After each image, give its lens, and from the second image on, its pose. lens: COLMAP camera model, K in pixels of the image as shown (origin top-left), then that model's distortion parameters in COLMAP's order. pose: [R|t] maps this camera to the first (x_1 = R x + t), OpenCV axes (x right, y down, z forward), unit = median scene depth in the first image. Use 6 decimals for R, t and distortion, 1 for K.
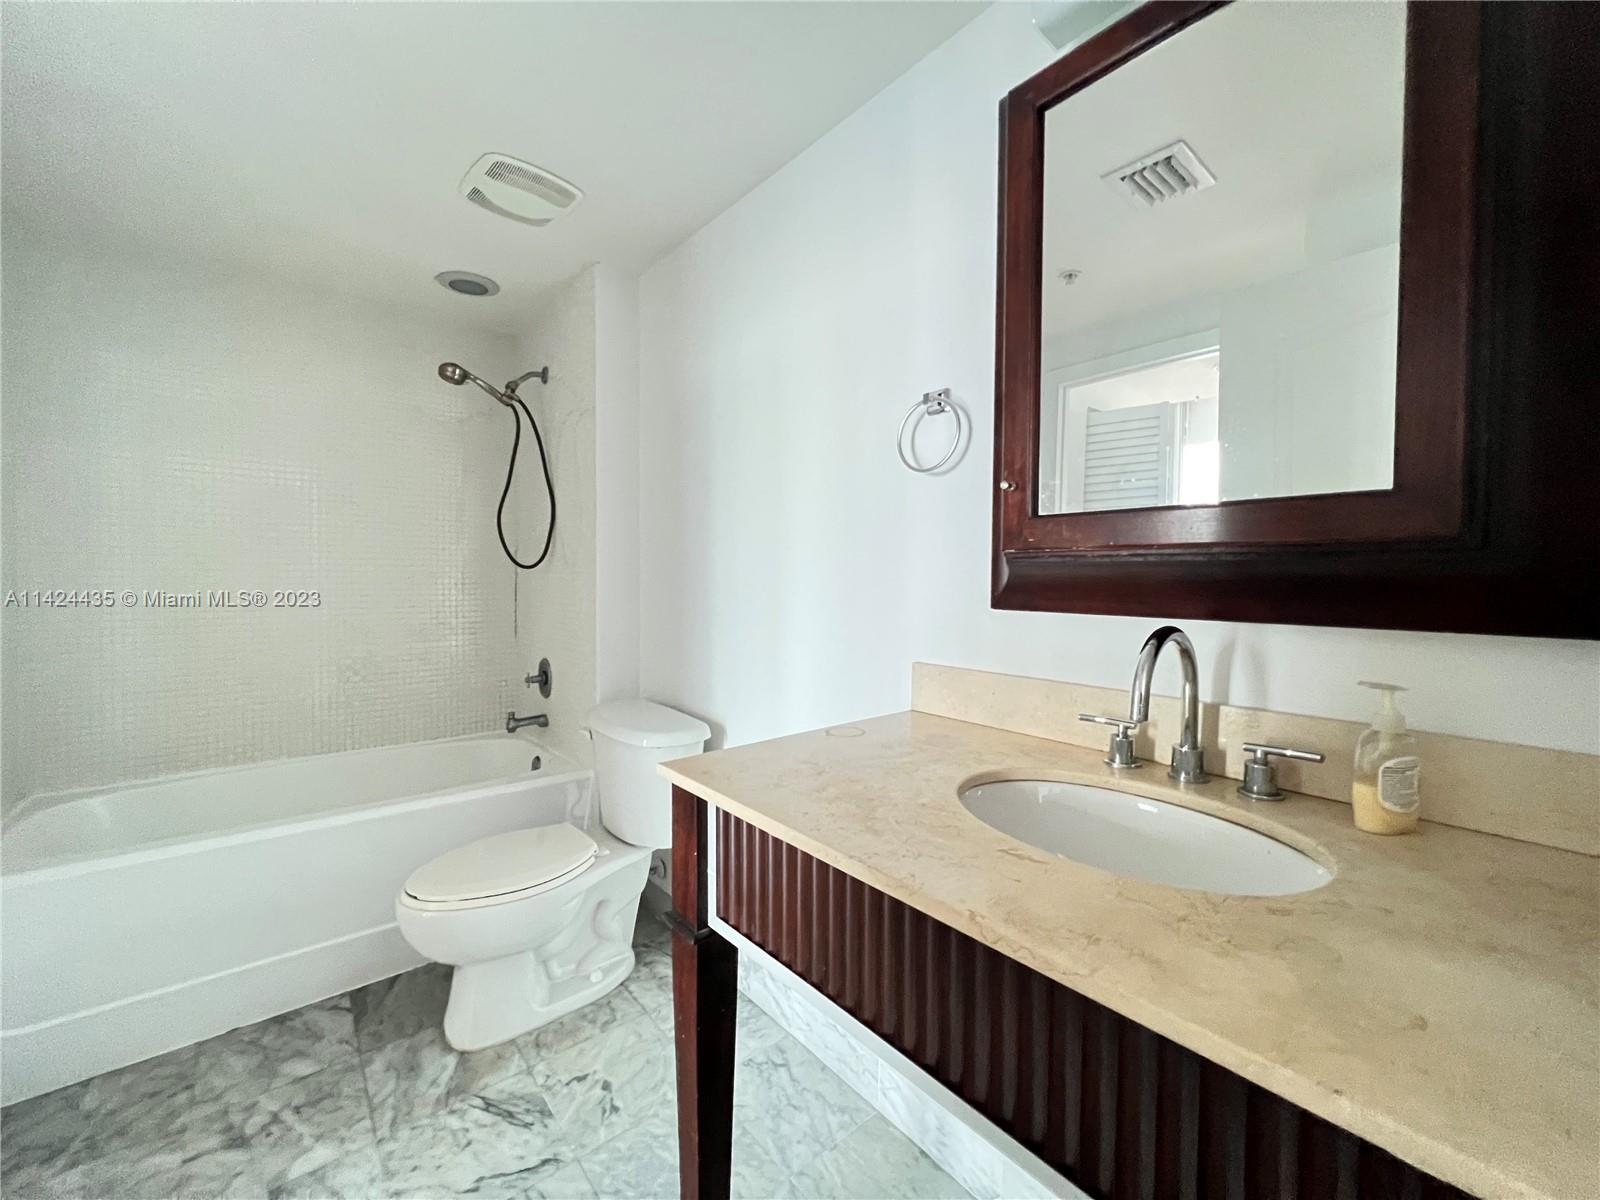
lens RADIAL K [[640.1, 0, 800.1], [0, 640.1, 594.9], [0, 0, 1]] dist [0.002687, 0.000190]
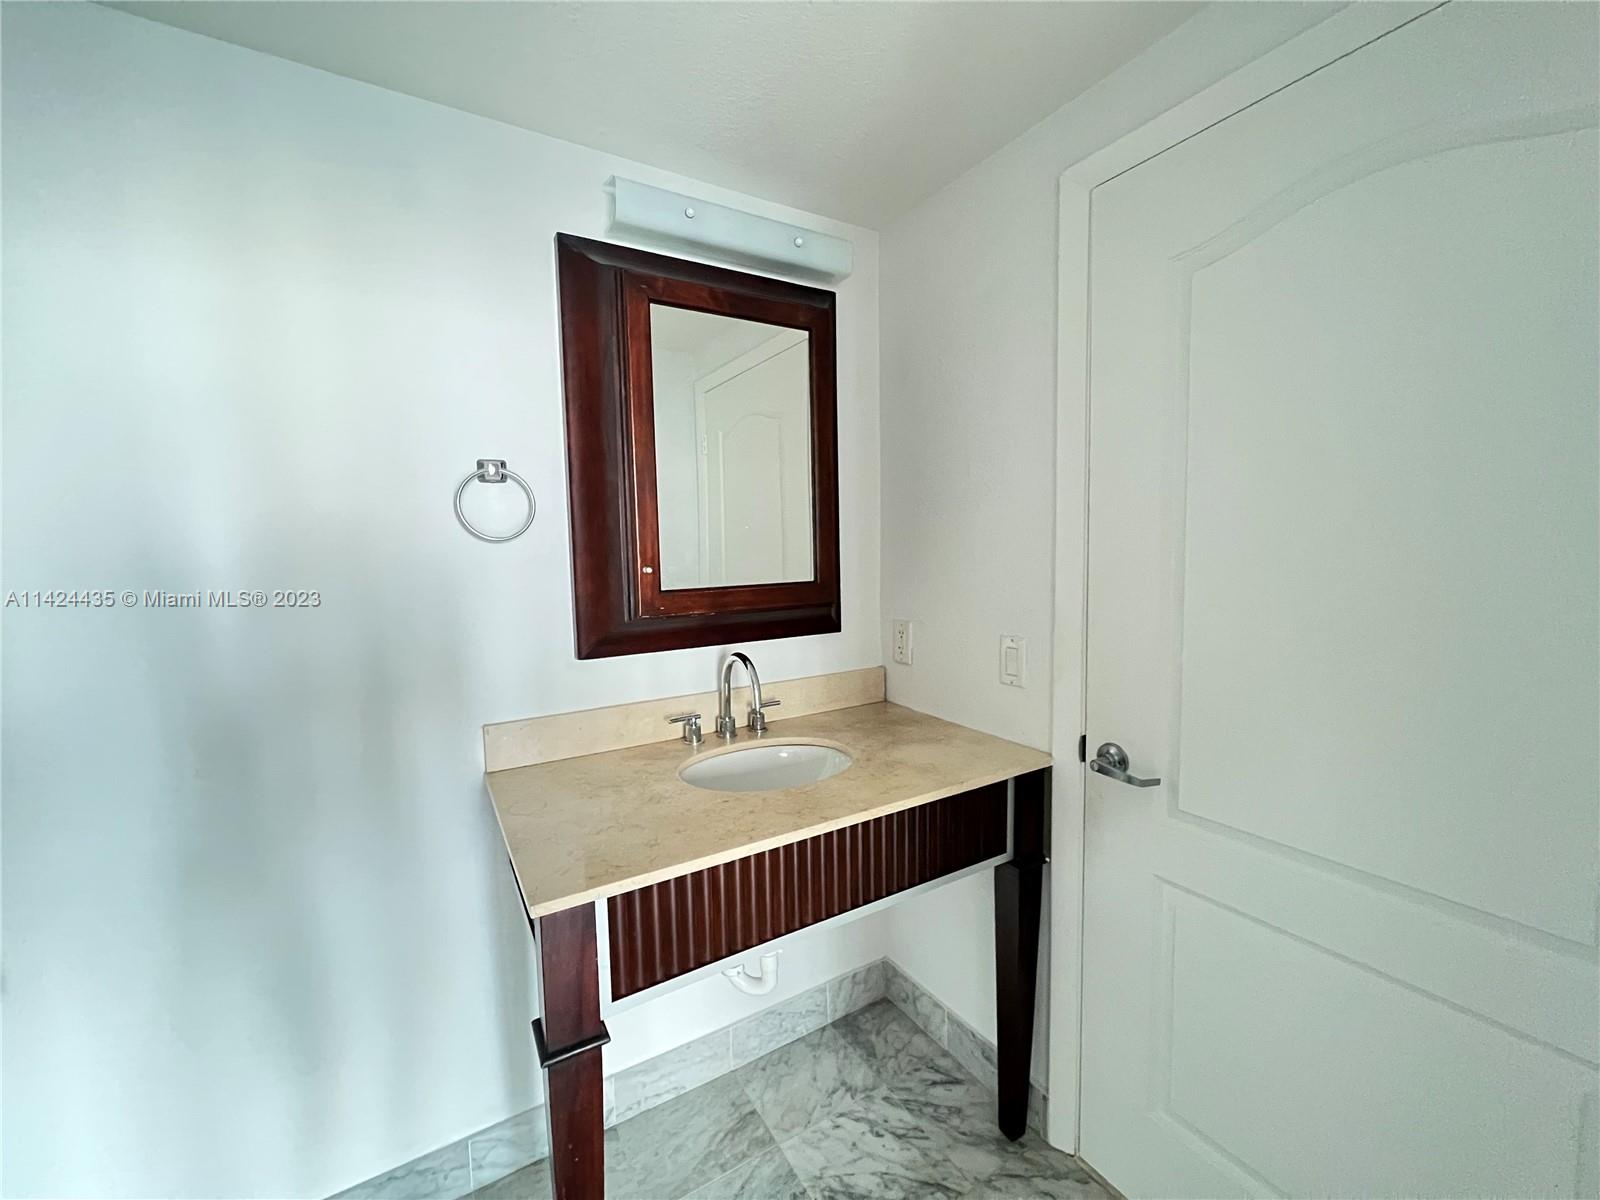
lens RADIAL K [[643.9, 0, 798.3], [0, 643.9, 594.6], [0, 0, 1]] dist [-0.002626, 0.000495]
pose [[0.157543, -0.081209, 0.984167, -0.988305], [0.051112, 0.995948, 0.074000, -0.204479], [-0.986188, 0.038645, 0.161056, 0.468461]]
